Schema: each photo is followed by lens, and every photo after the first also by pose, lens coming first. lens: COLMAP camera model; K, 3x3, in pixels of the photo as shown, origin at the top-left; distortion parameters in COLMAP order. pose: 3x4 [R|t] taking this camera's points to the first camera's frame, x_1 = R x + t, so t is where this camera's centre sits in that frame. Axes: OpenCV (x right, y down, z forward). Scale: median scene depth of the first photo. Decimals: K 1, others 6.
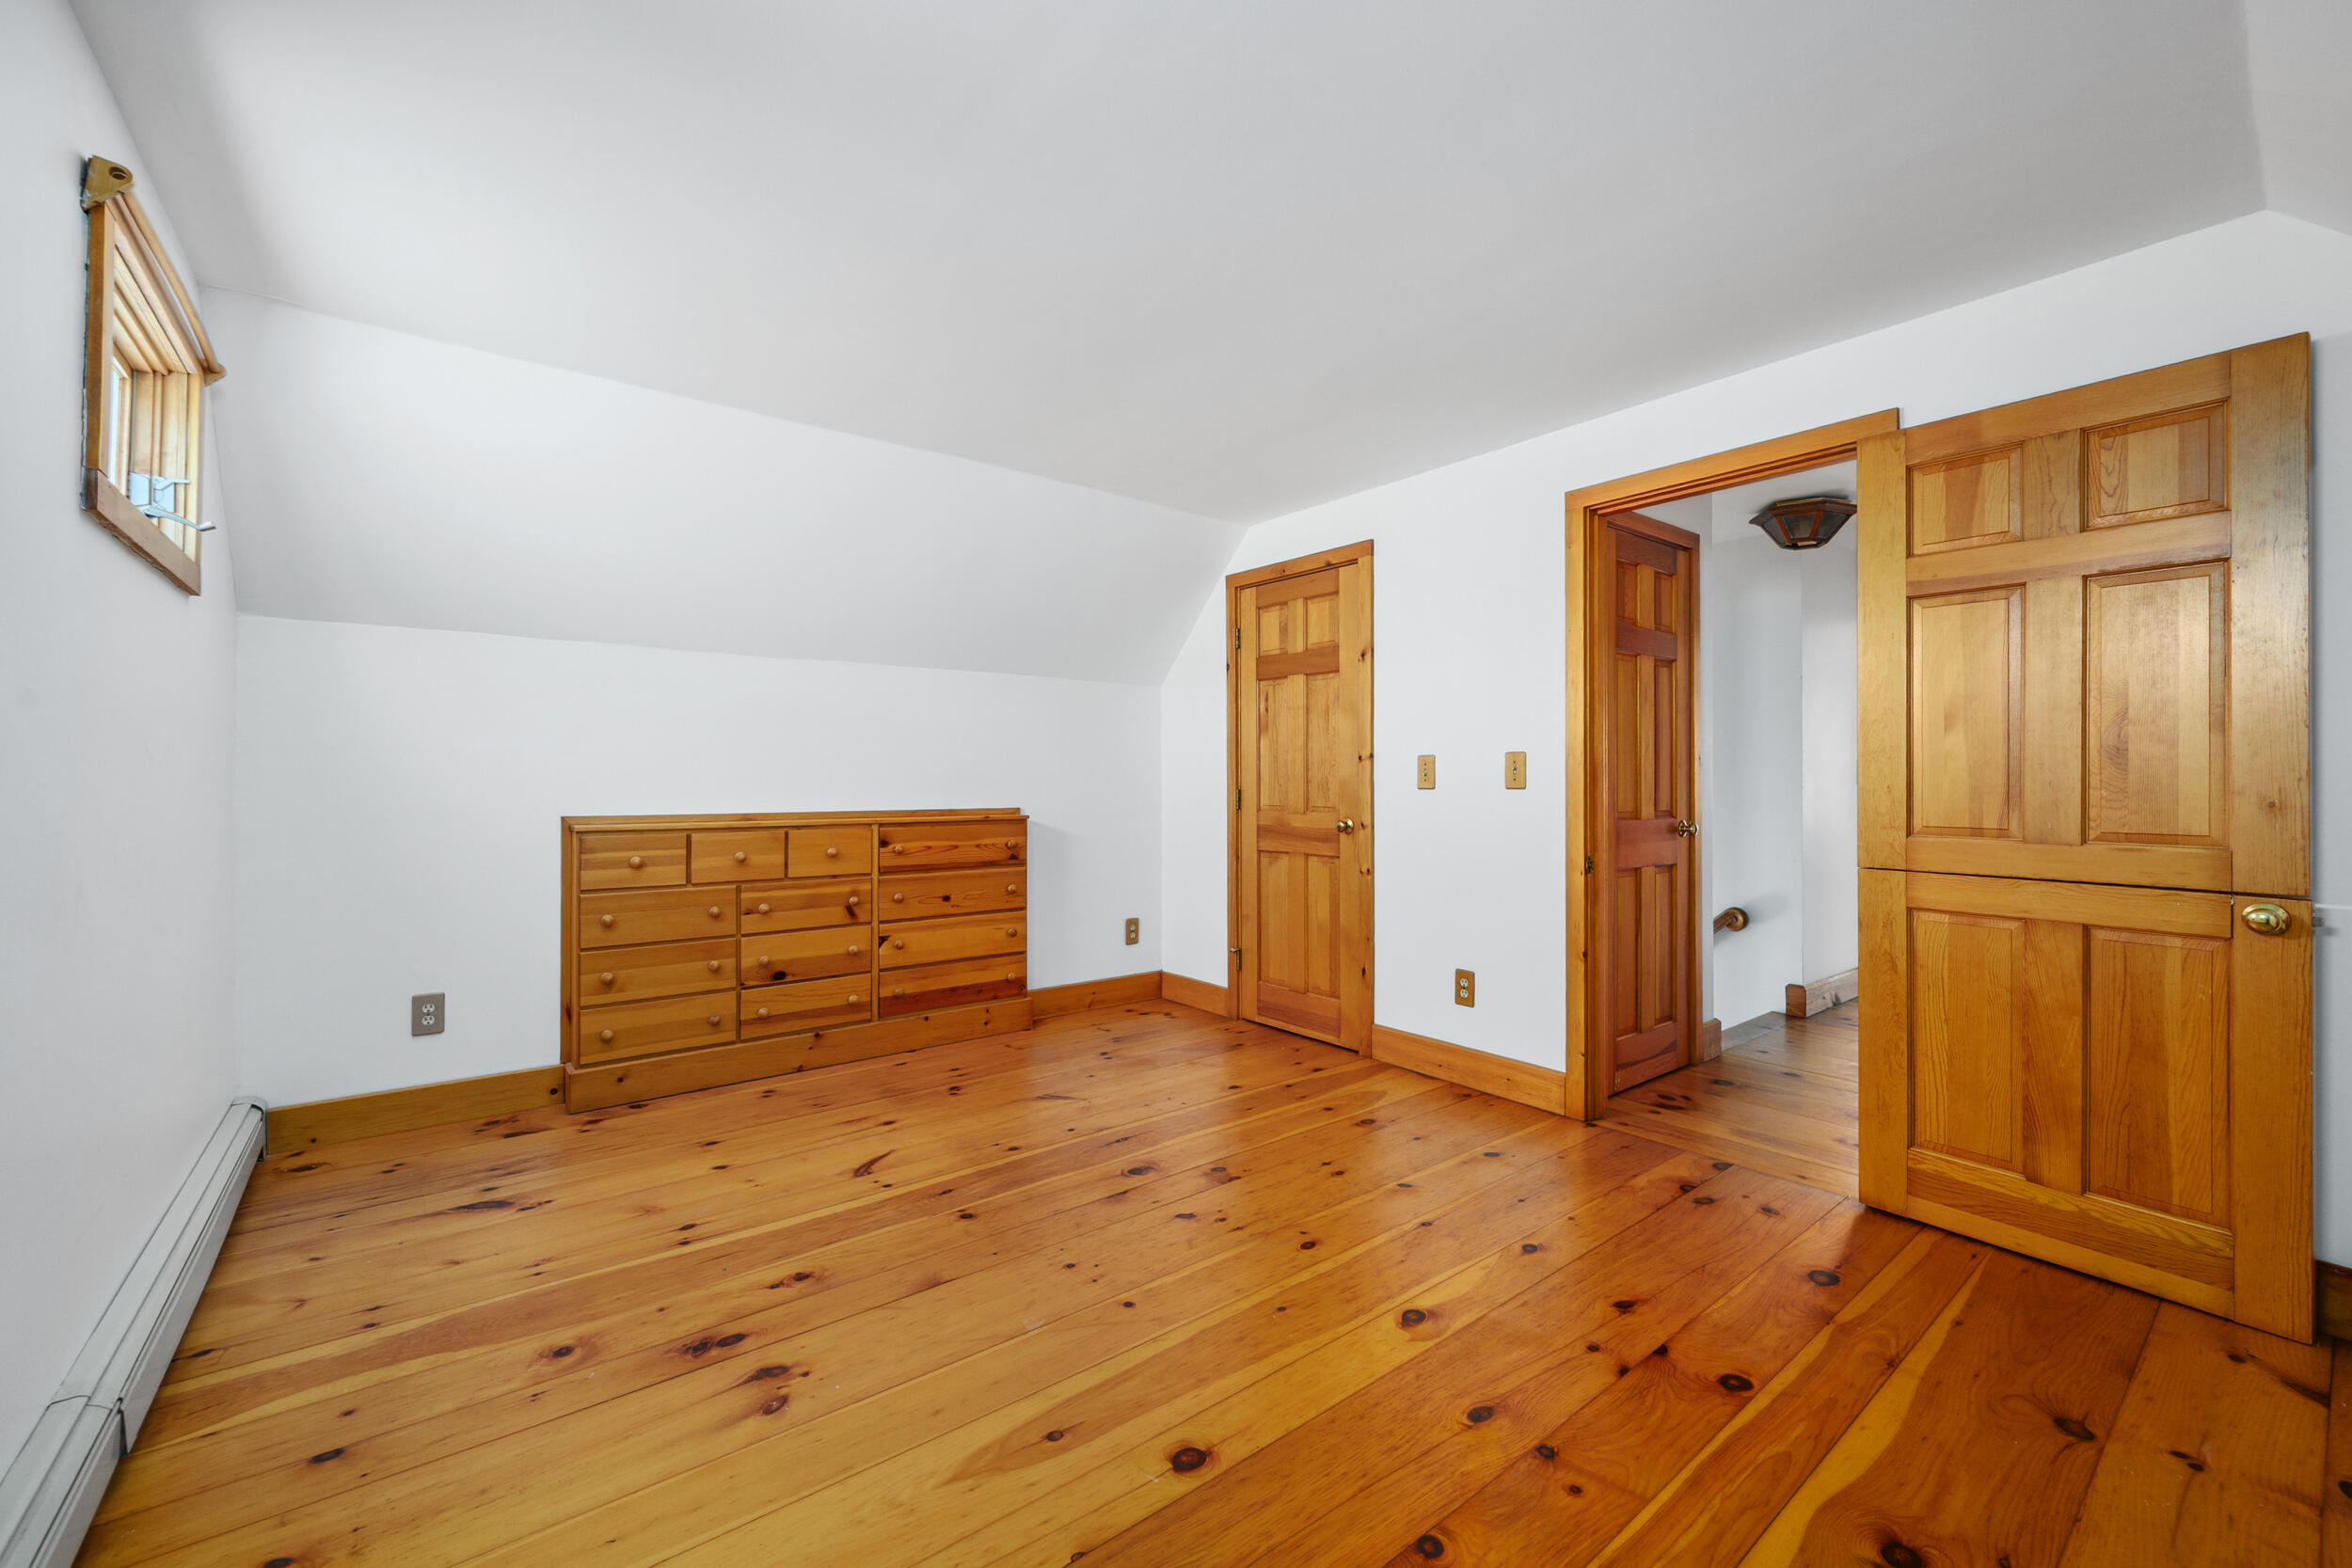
lens RADIAL K [[955.4, 0, 1176.0], [0, 955.4, 784.0], [0, 0, 1]] dist [0.001301, -0.000143]
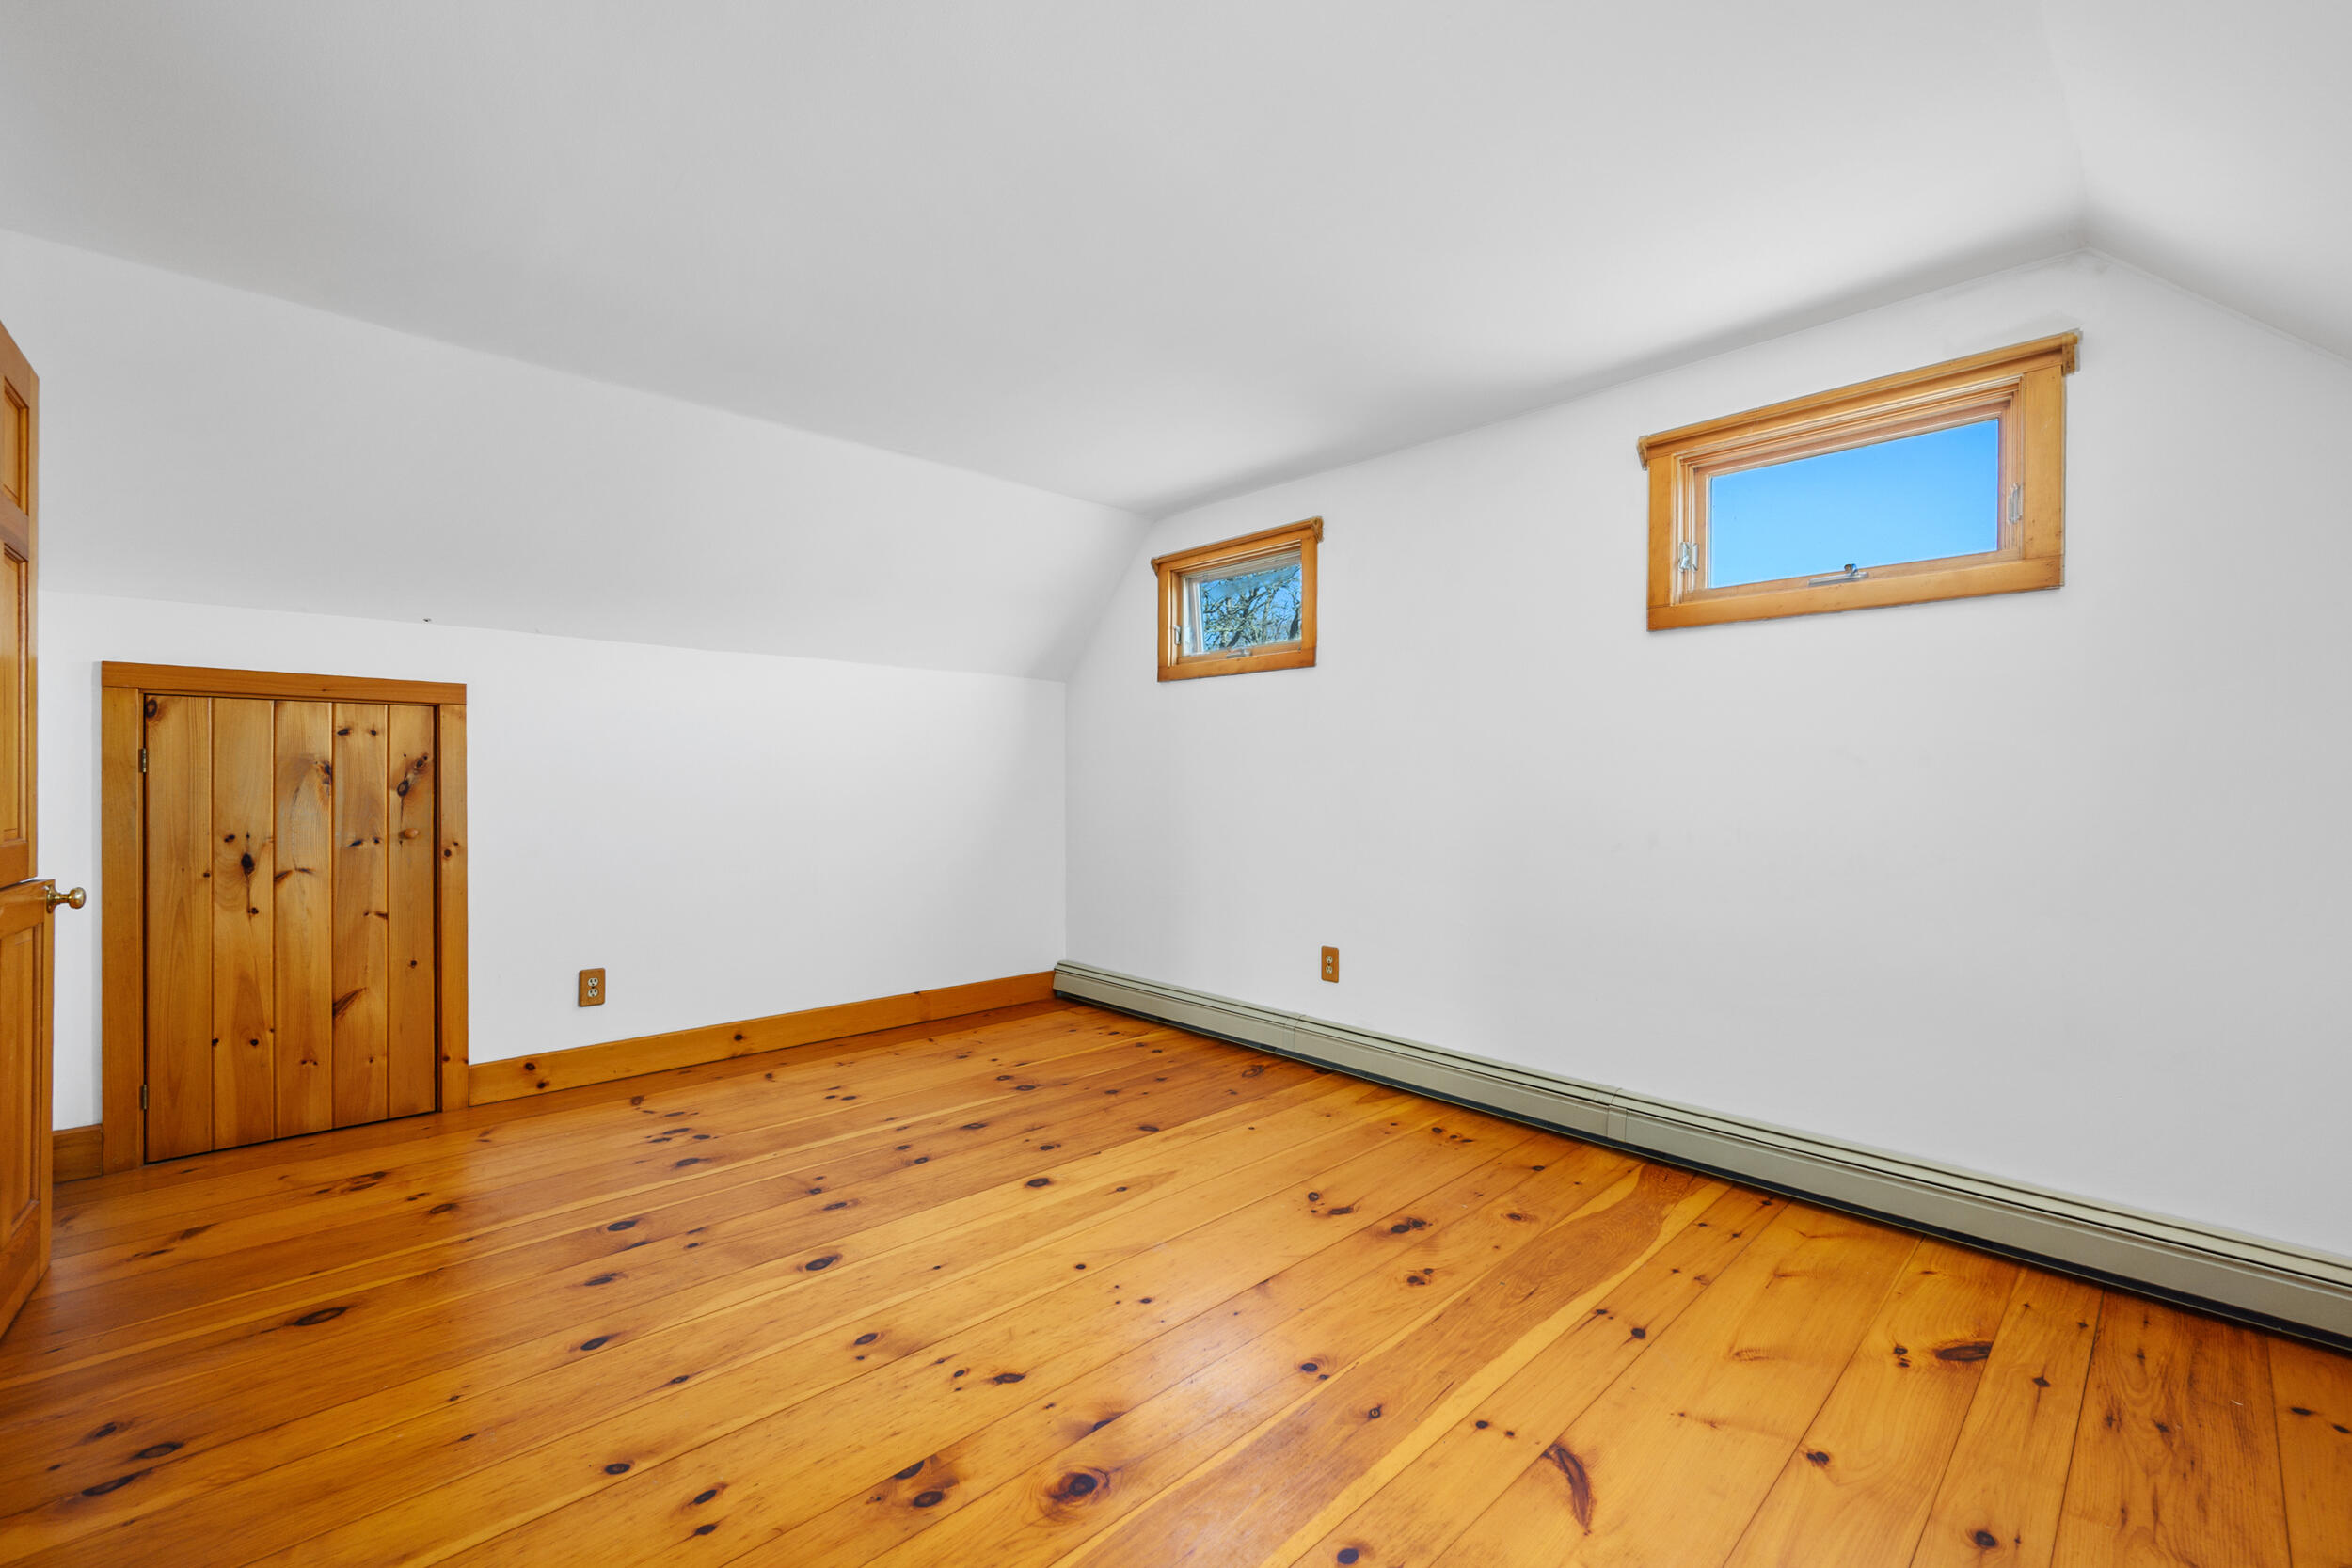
lens RADIAL K [[955.4, 0, 1176.0], [0, 955.4, 784.0], [0, 0, 1]] dist [0.001301, -0.000143]
pose [[-0.996271, -0.001650, -0.086267, -0.036755], [-0.002014, 0.999989, 0.004140, 0.000123], [0.086260, 0.004299, -0.996263, 1.201236]]
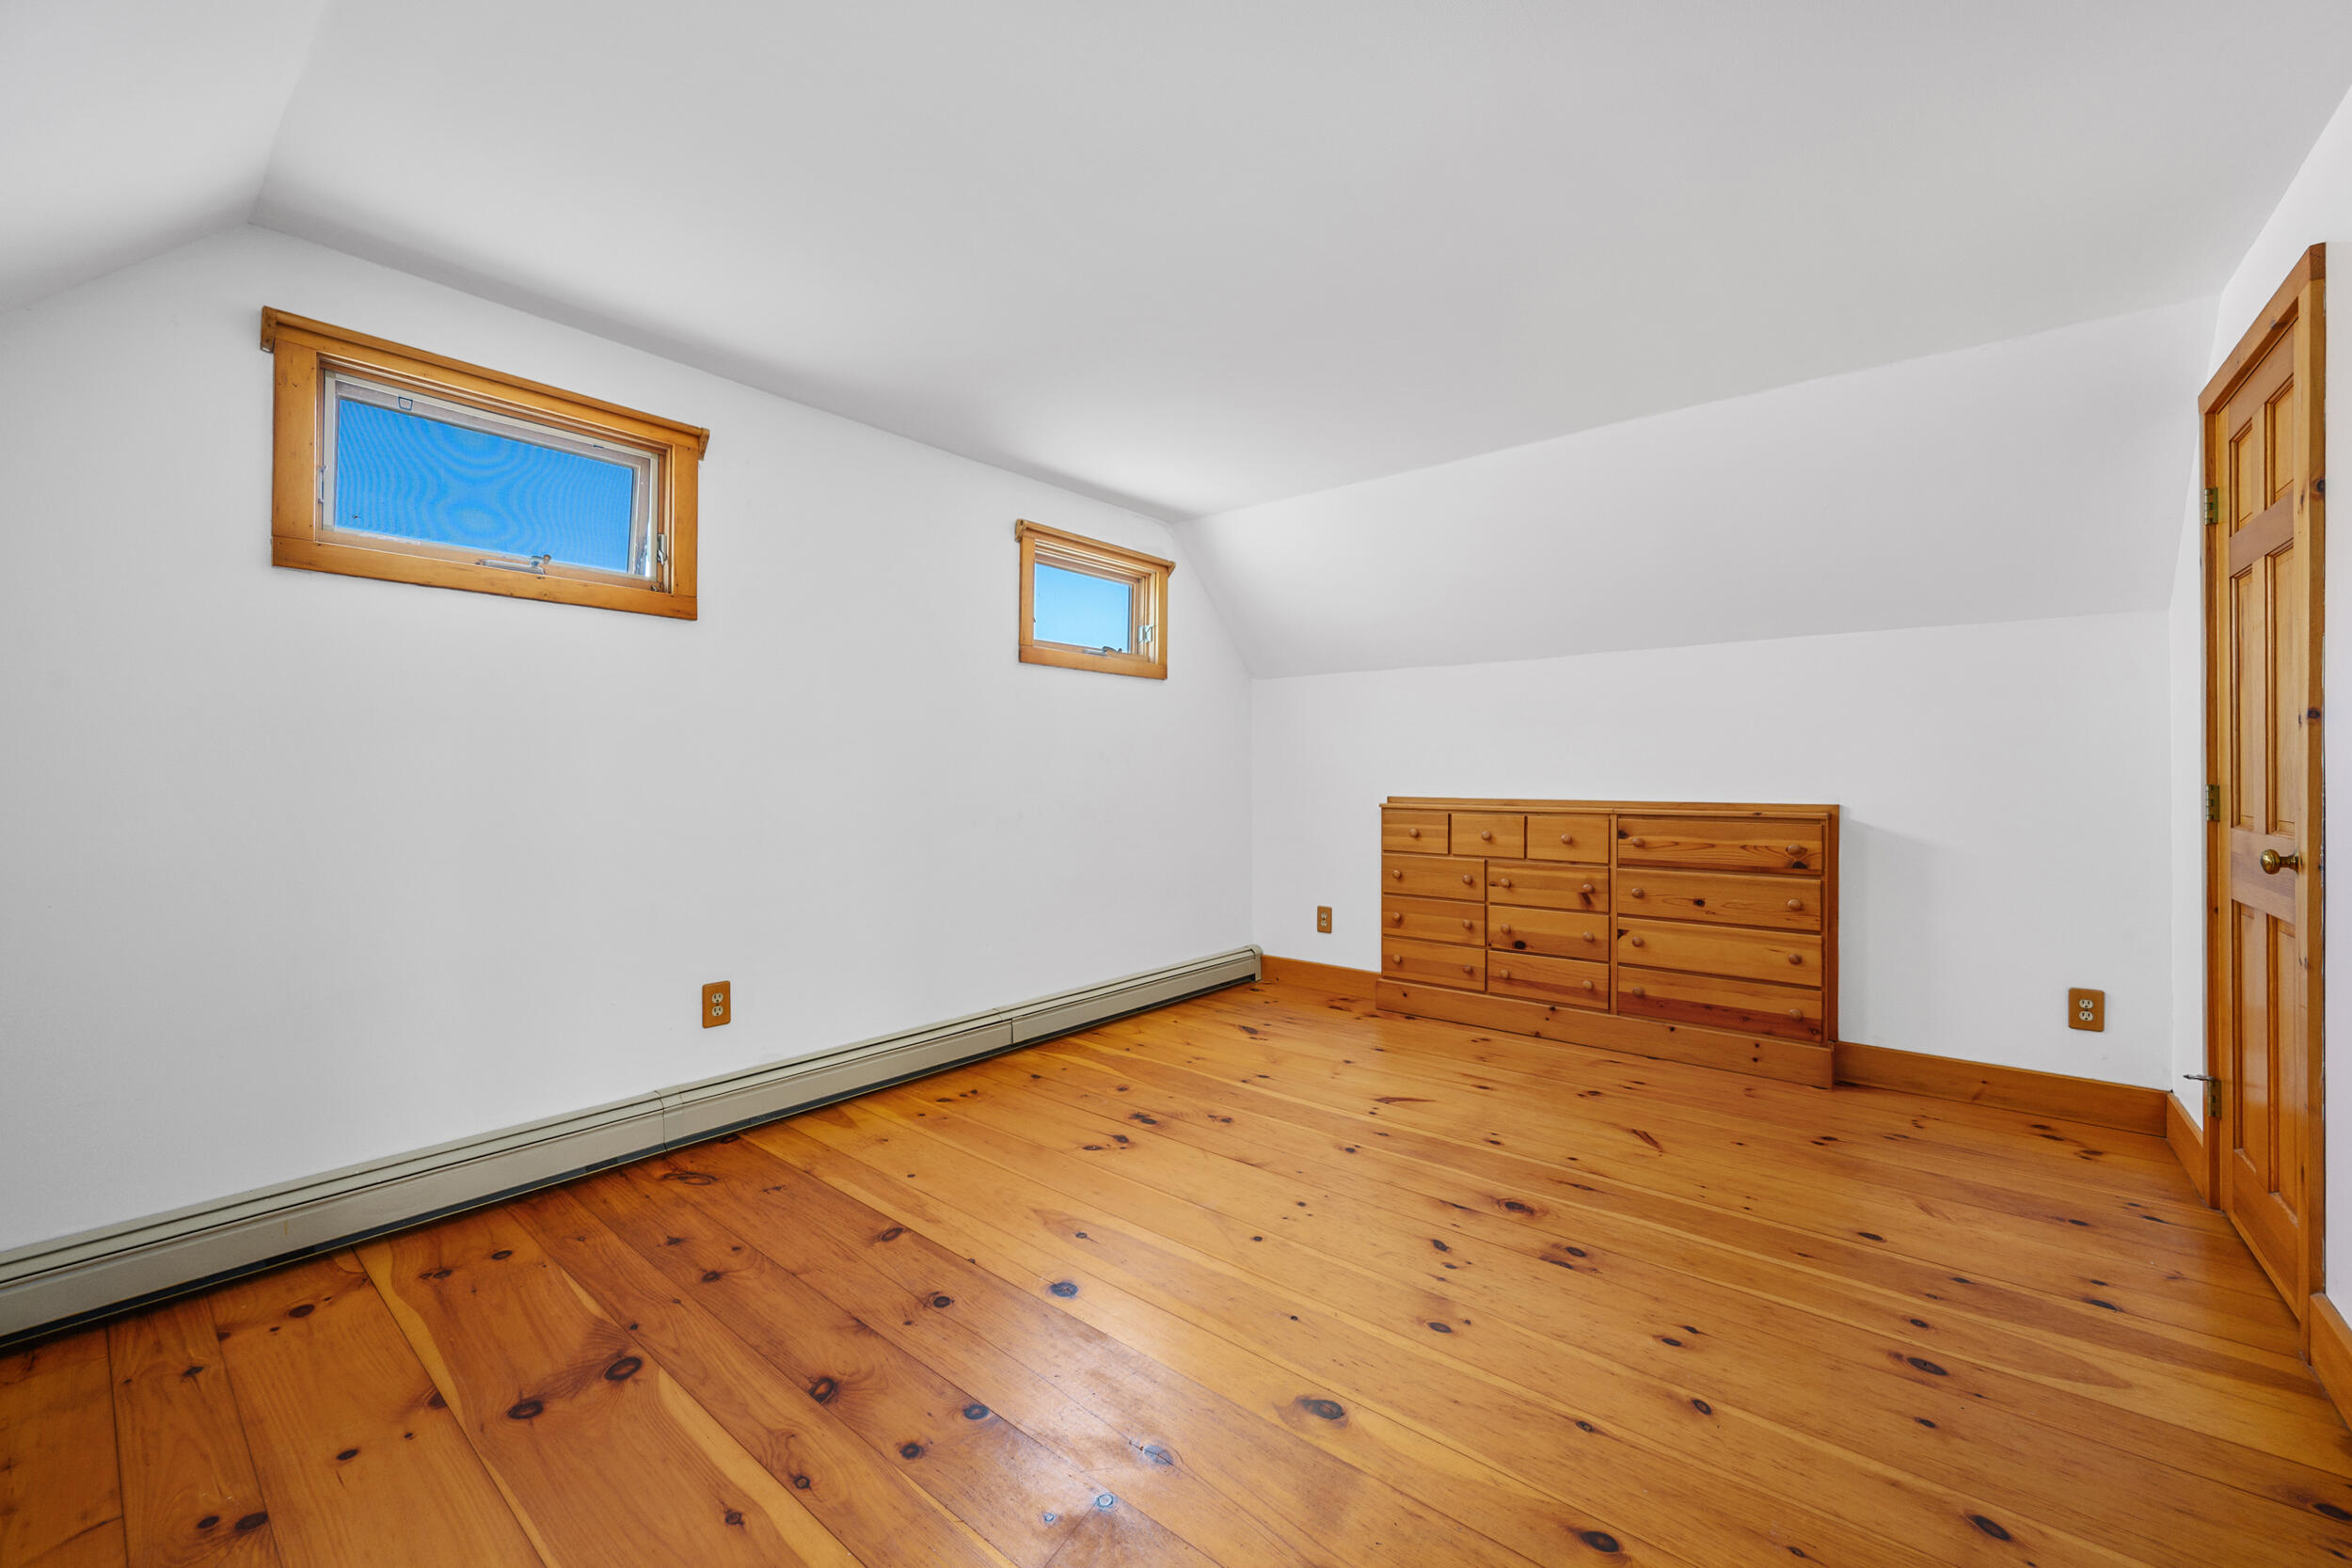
lens RADIAL K [[920.6, 0, 1188.3], [0, 920.6, 773.8], [0, 0, 1]] dist [0.001002, -0.000009]
pose [[0.213481, 0.001007, -0.976947, 0.569667], [-0.003168, 0.999995, 0.000338, 0.001098], [0.976942, 0.003023, 0.213483, 0.399882]]
